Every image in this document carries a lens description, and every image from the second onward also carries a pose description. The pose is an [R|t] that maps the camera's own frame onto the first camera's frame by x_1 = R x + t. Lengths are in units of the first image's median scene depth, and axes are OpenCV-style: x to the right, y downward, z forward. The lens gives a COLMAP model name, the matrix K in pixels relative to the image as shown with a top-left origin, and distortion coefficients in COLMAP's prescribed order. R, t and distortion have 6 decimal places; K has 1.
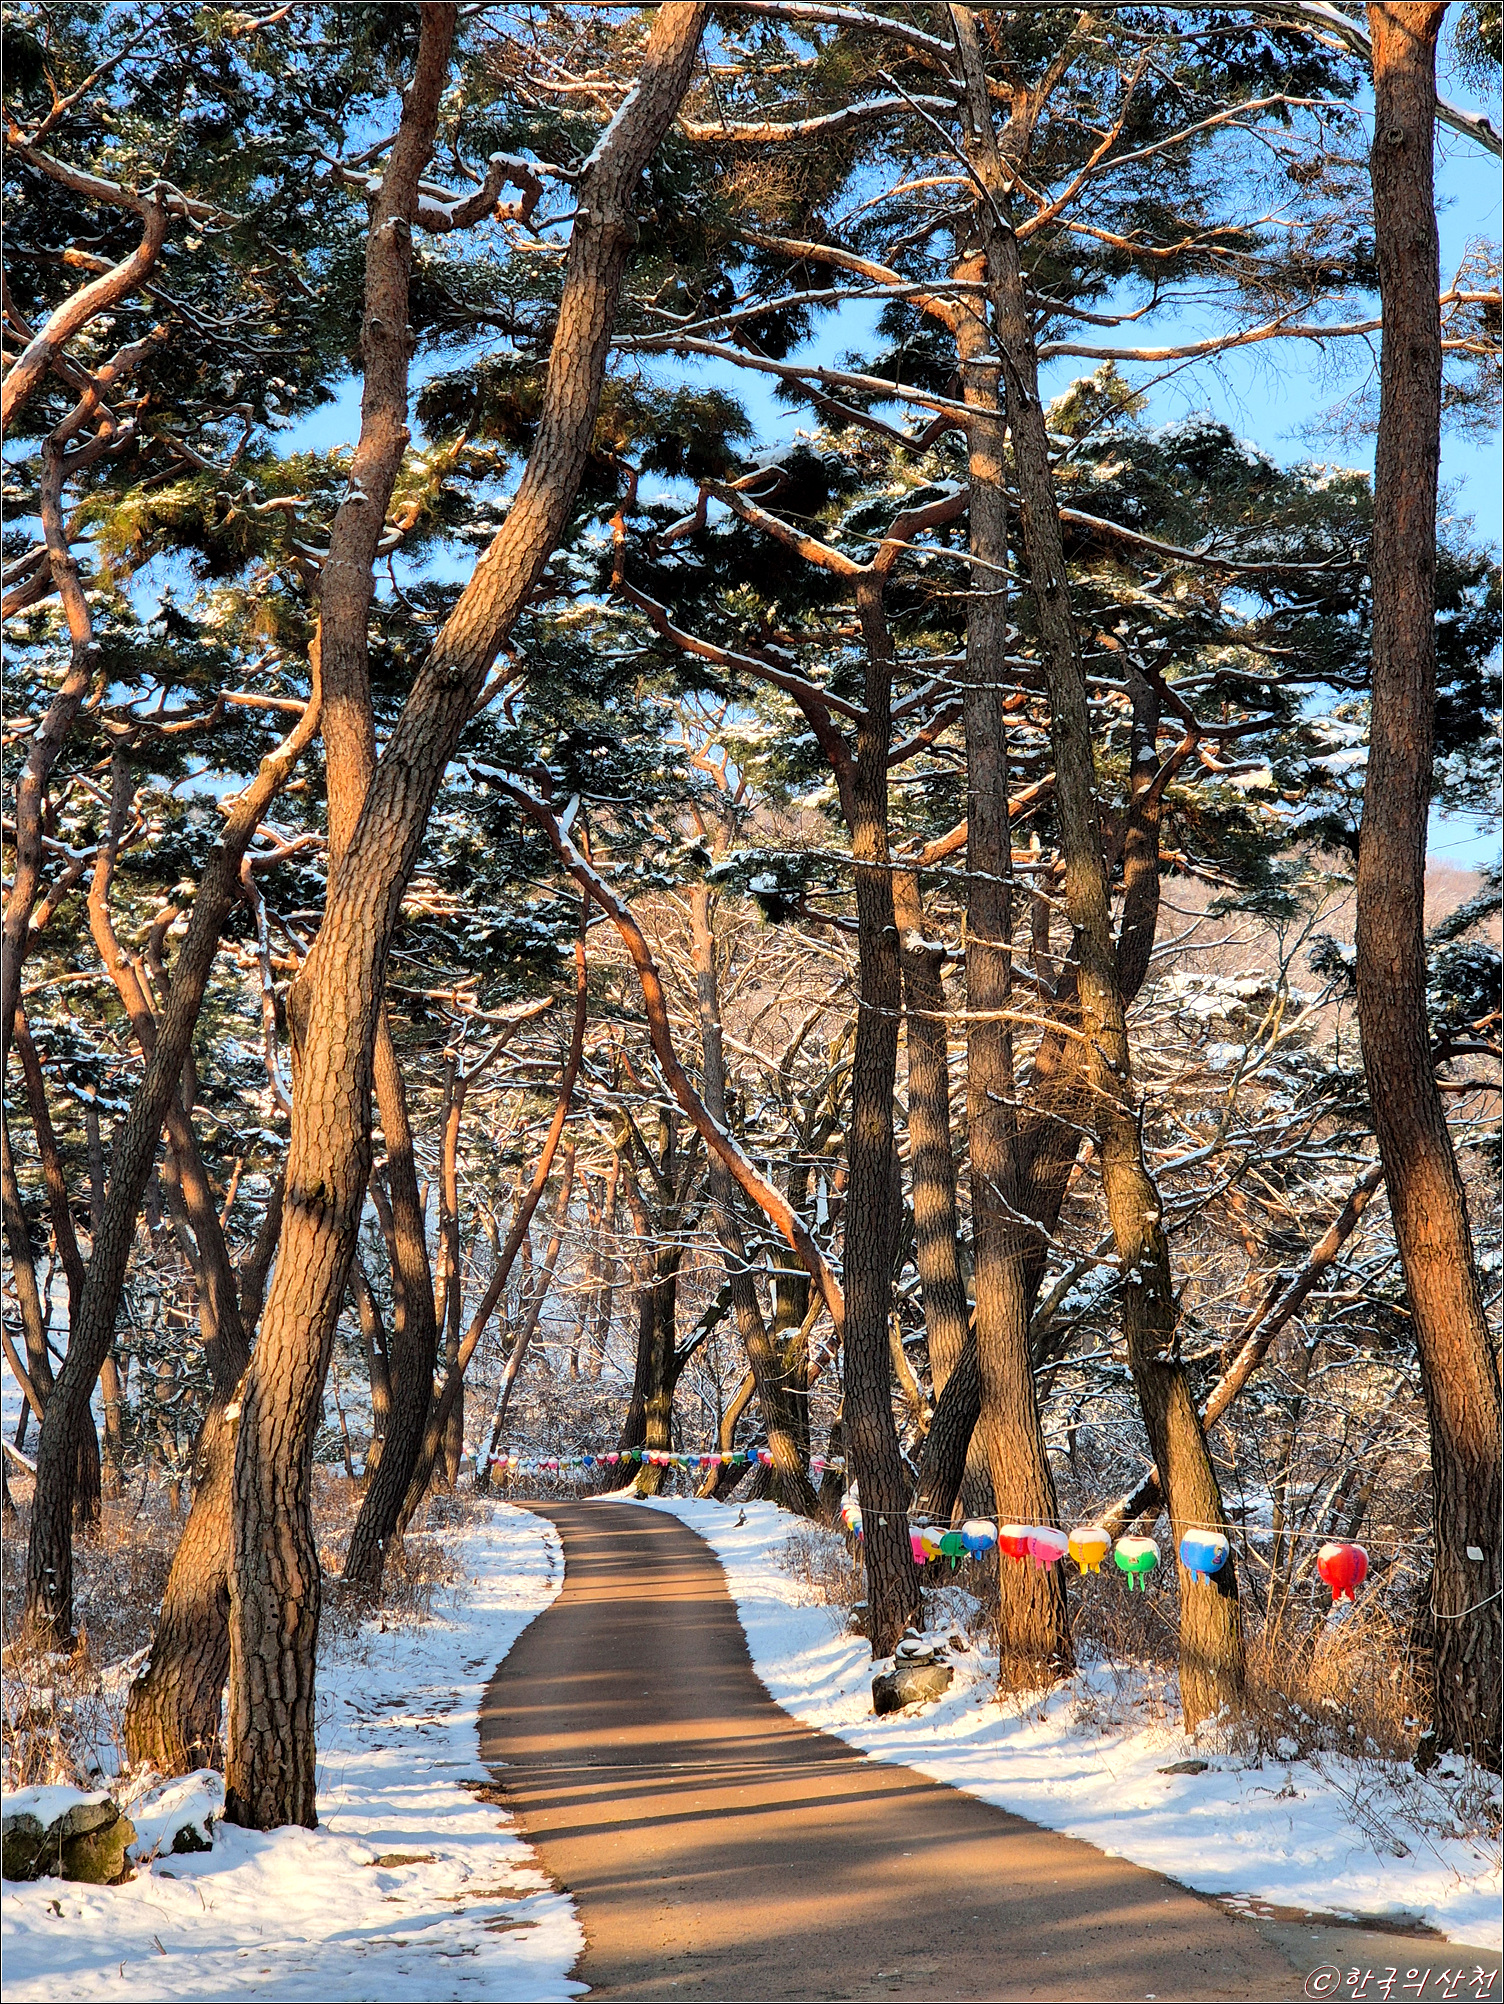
lens RADIAL K [[3968.3, 0, 752.0], [0, 3968.3, 1002.0], [0, 0, 1]] dist [-0.073033, 1.657568]
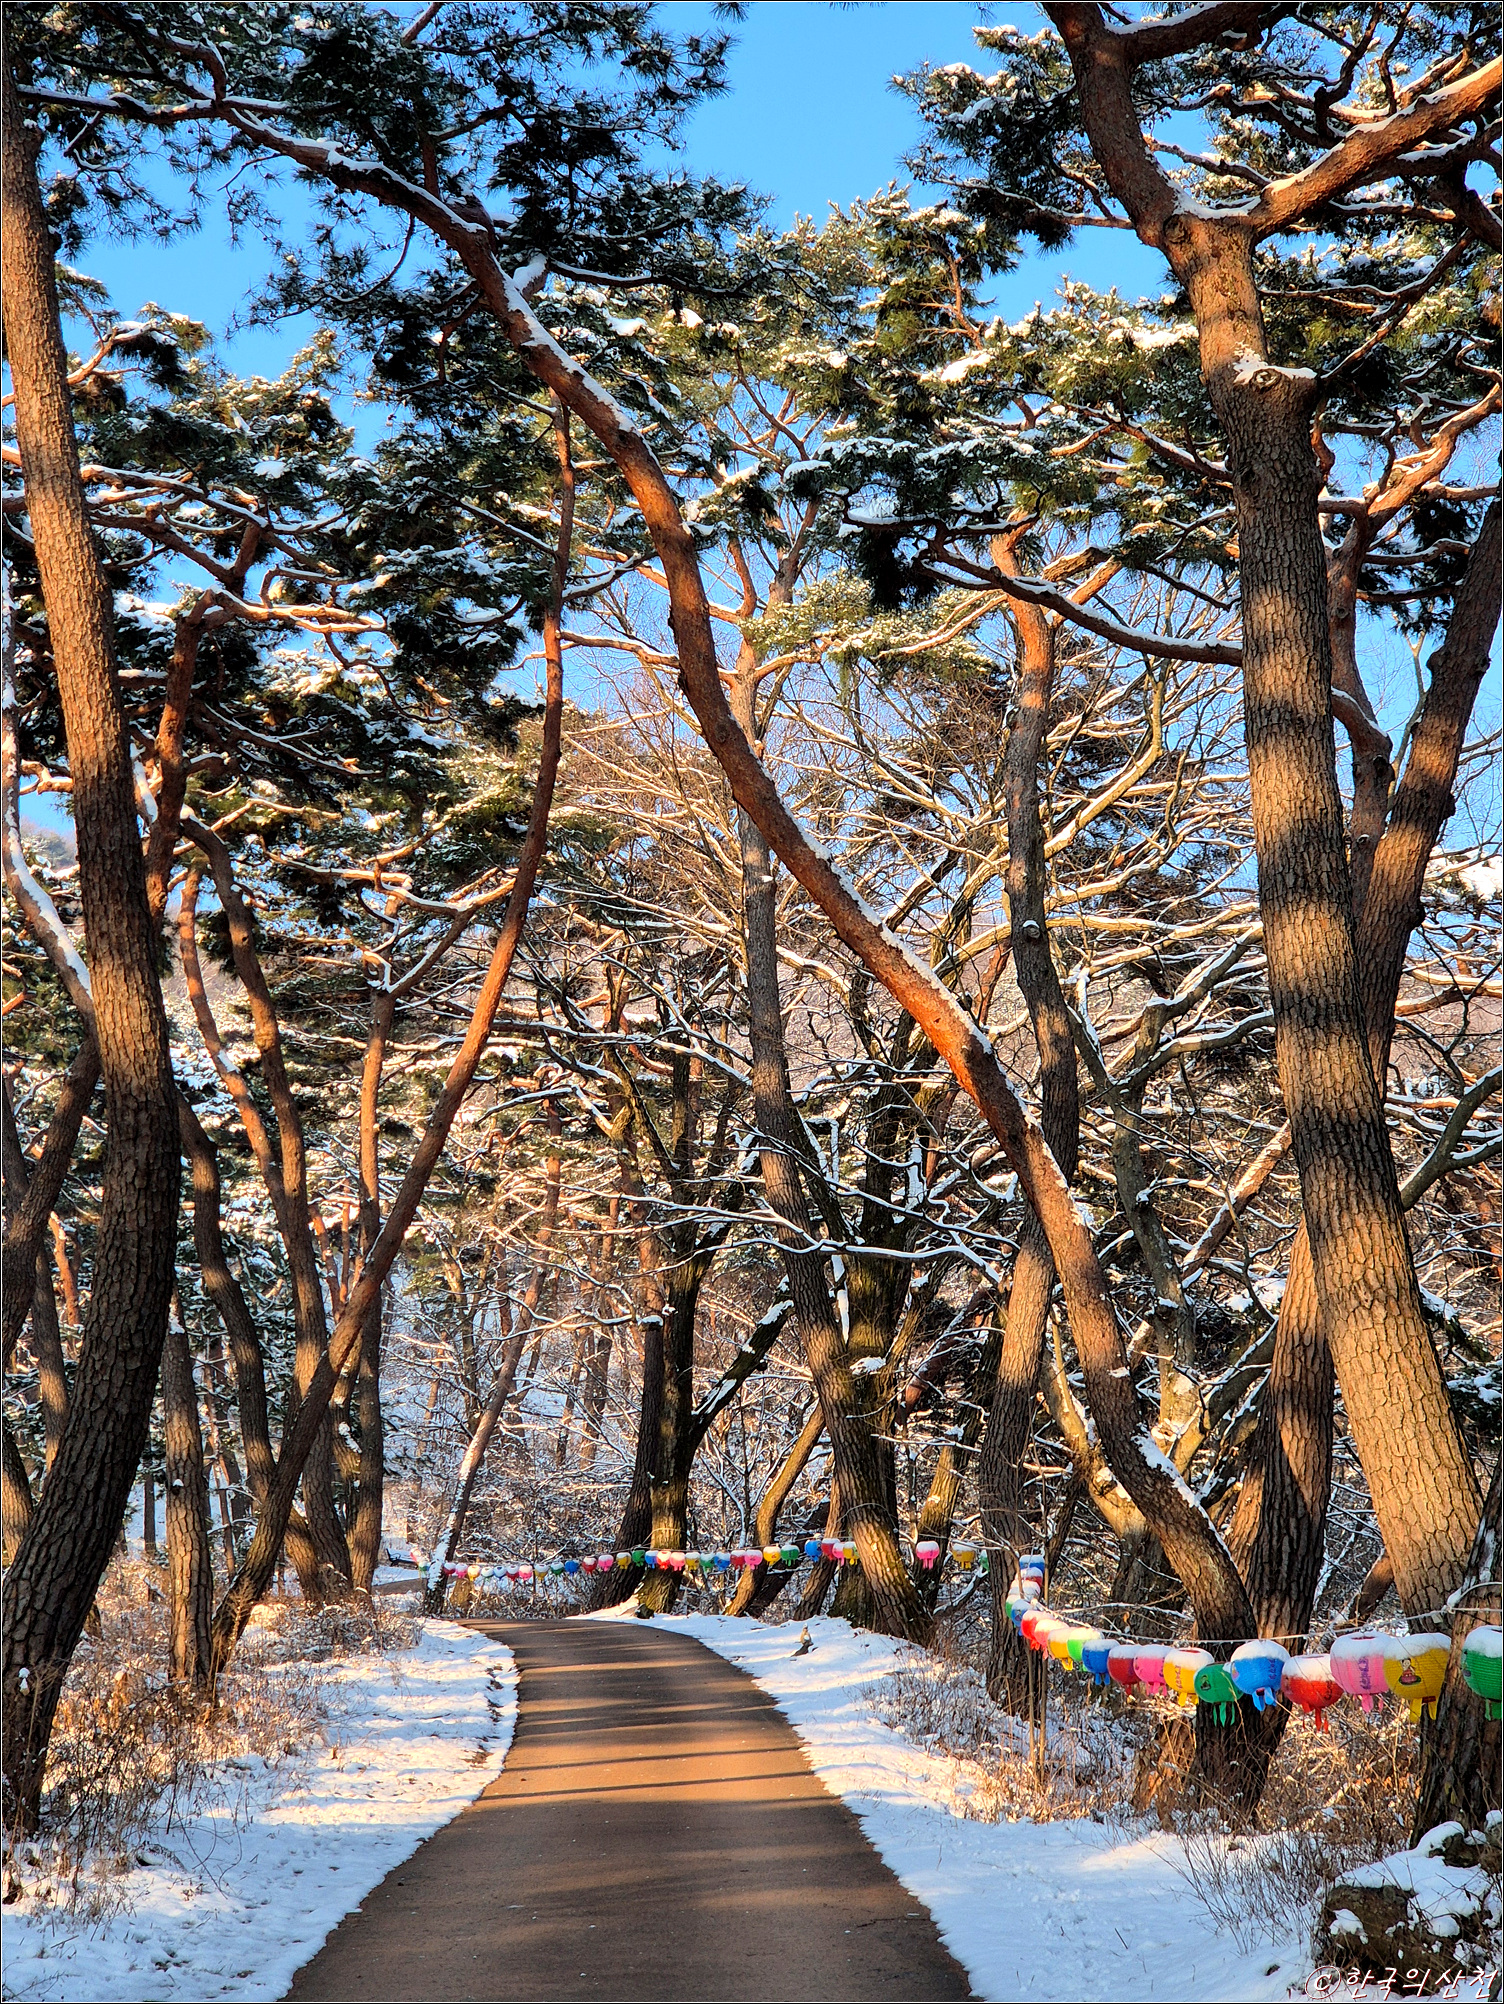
lens RADIAL K [[3999.7, 0, 749.1], [0, 3999.7, 977.4], [0, 0, 1]] dist [-0.303393, 4.633995]
pose [[0.999981, 0.005947, -0.001368, -0.008778], [-0.005996, 0.999217, -0.039108, 0.038068], [0.001134, 0.039115, 0.999234, 0.281271]]
